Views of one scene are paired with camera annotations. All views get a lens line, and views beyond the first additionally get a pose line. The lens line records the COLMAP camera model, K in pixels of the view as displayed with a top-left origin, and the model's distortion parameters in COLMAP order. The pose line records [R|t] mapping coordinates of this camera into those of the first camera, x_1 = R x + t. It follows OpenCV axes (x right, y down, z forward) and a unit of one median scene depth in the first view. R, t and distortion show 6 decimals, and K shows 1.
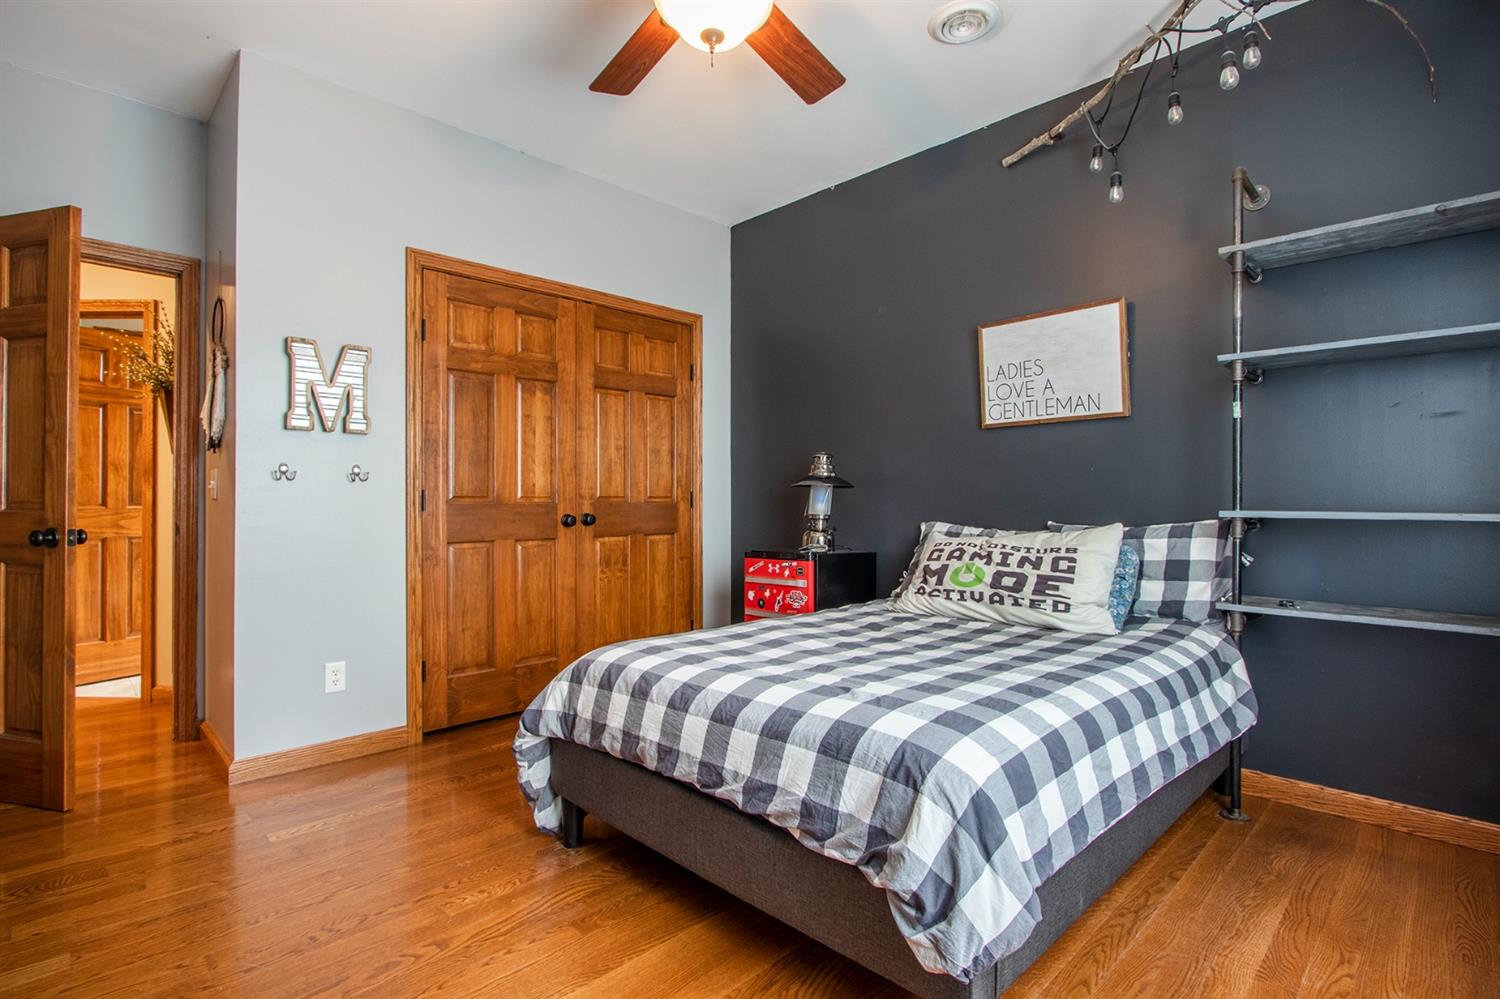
lens RADIAL K [[703.4, 0, 738.6], [0, 703.4, 502.3], [0, 0, 1]] dist [-0.019564, 0.003647]
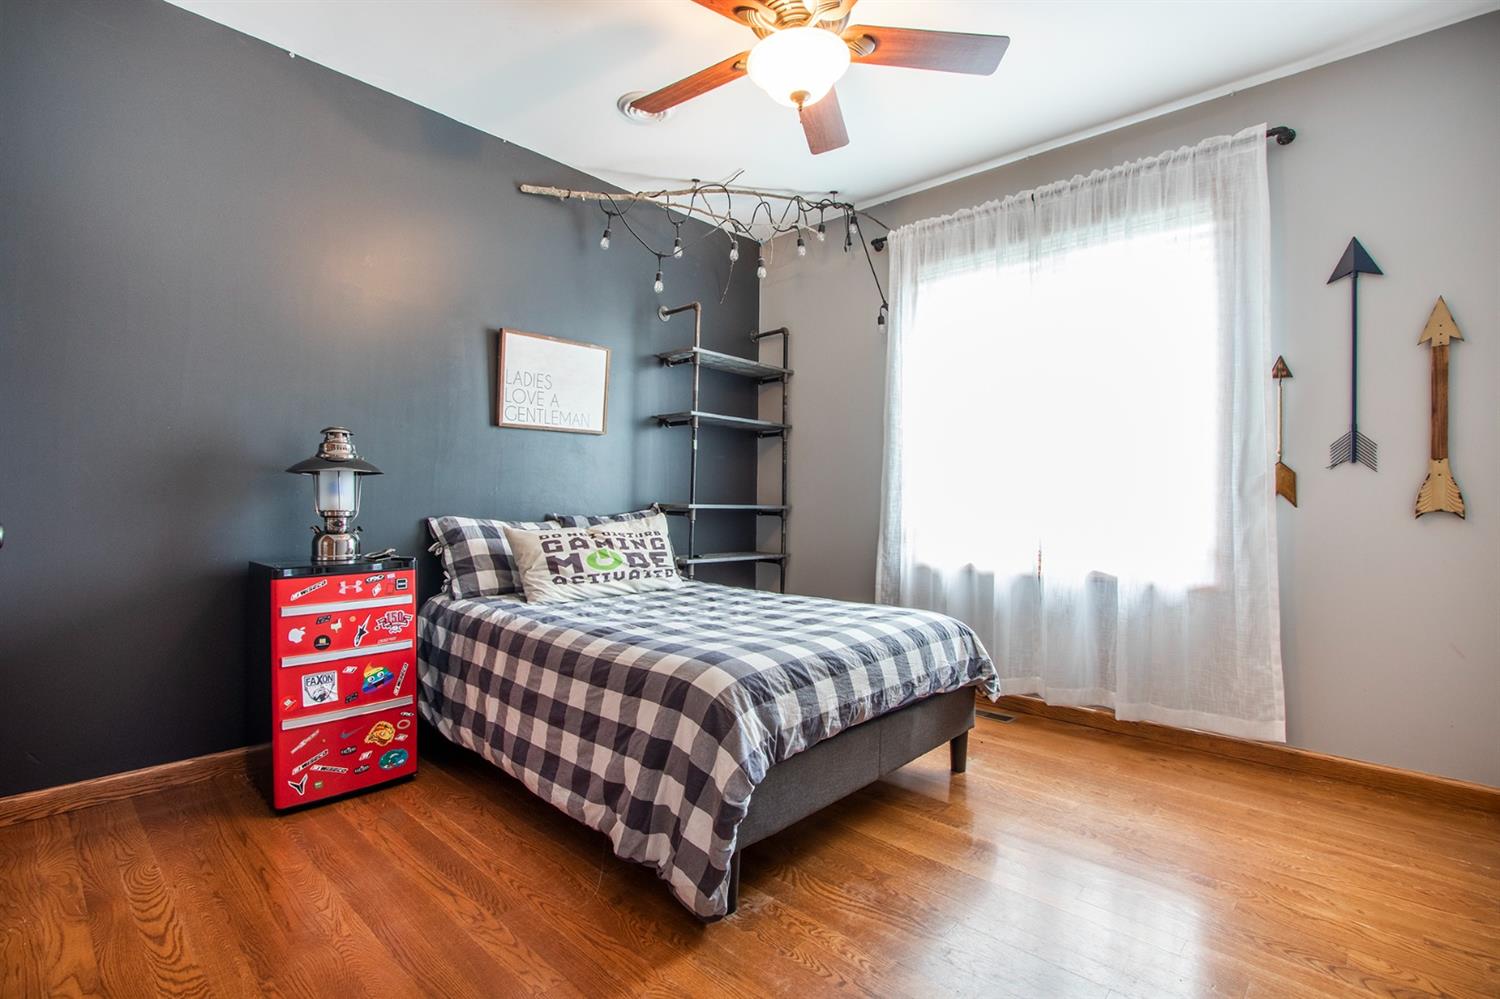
lens RADIAL K [[703.4, 0, 739.4], [0, 703.4, 499.6], [0, 0, 1]] dist [-0.019564, 0.003647]
pose [[-0.037766, 0.002171, 0.999284, -0.849728], [-0.013491, 0.999905, -0.002683, 0.003080], [-0.999196, -0.013583, -0.037733, 0.810265]]
